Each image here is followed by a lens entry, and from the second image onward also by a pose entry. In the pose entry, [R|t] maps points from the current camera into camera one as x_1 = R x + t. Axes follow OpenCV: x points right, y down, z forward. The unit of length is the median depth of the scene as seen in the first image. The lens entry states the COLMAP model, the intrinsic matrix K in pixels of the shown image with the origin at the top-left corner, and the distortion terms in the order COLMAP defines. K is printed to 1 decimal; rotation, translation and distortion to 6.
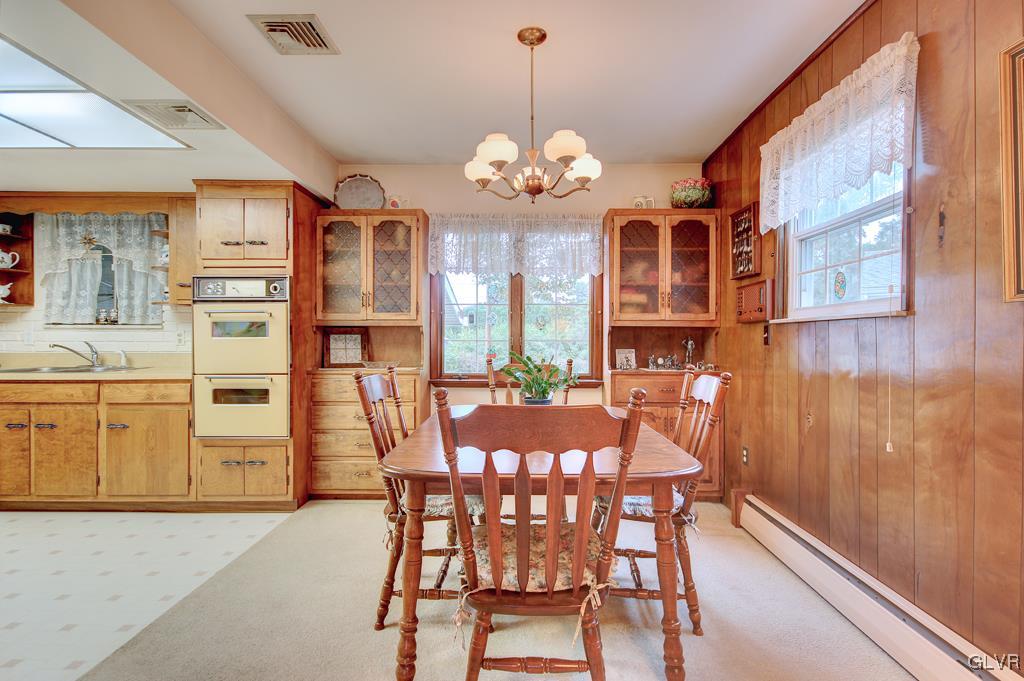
lens RADIAL K [[511.2, 0, 518.9], [0, 511.2, 339.2], [0, 0, 1]] dist [0.000102, 0.000549]
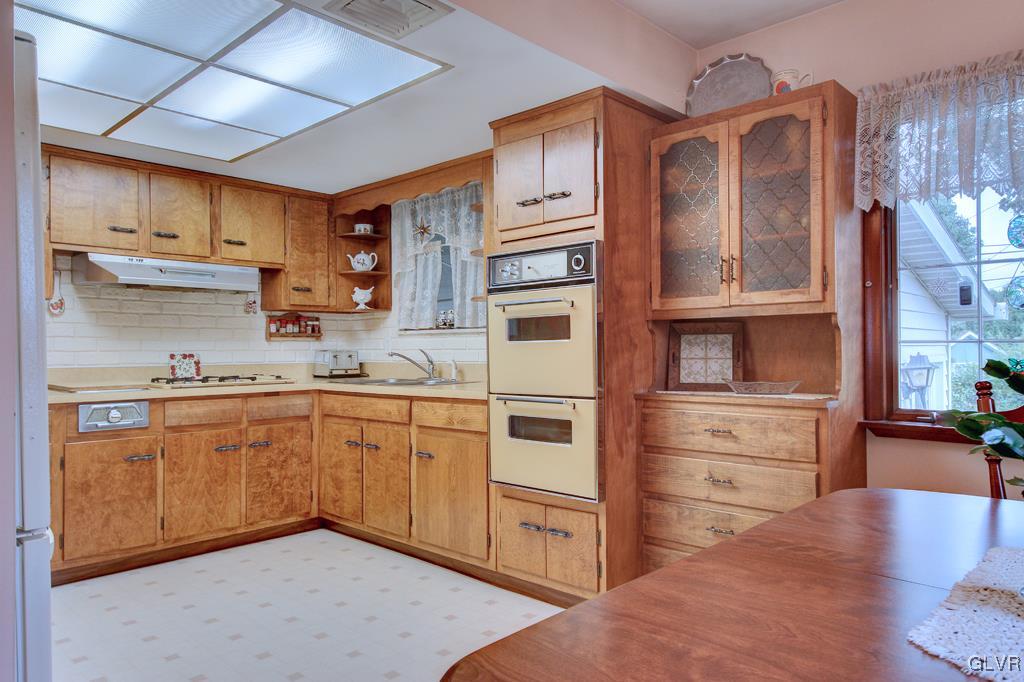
lens RADIAL K [[682.6, 0, 515.0], [0, 682.6, 344.8], [0, 0, 1]] dist [0.002549, 0.000731]
pose [[0.726279, -0.011901, -0.687297, 0.044167], [0.007269, 0.999927, -0.009633, 0.009842], [0.687362, 0.002000, 0.726313, 0.313425]]
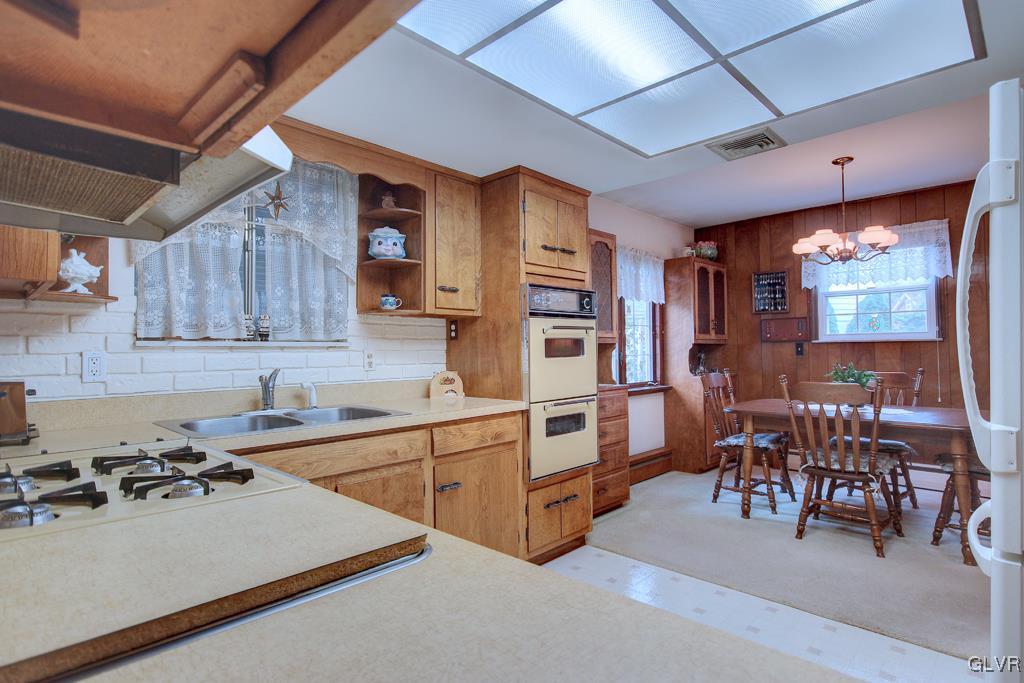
lens RADIAL K [[529.8, 0, 512.0], [0, 529.8, 341.5], [0, 0, 1]] dist [-0.019709, -0.000832]
pose [[0.694931, 0.002434, 0.719072, -1.194831], [0.013663, 0.999769, -0.016588, -0.015659], [-0.718947, 0.021353, 0.694737, 0.410103]]
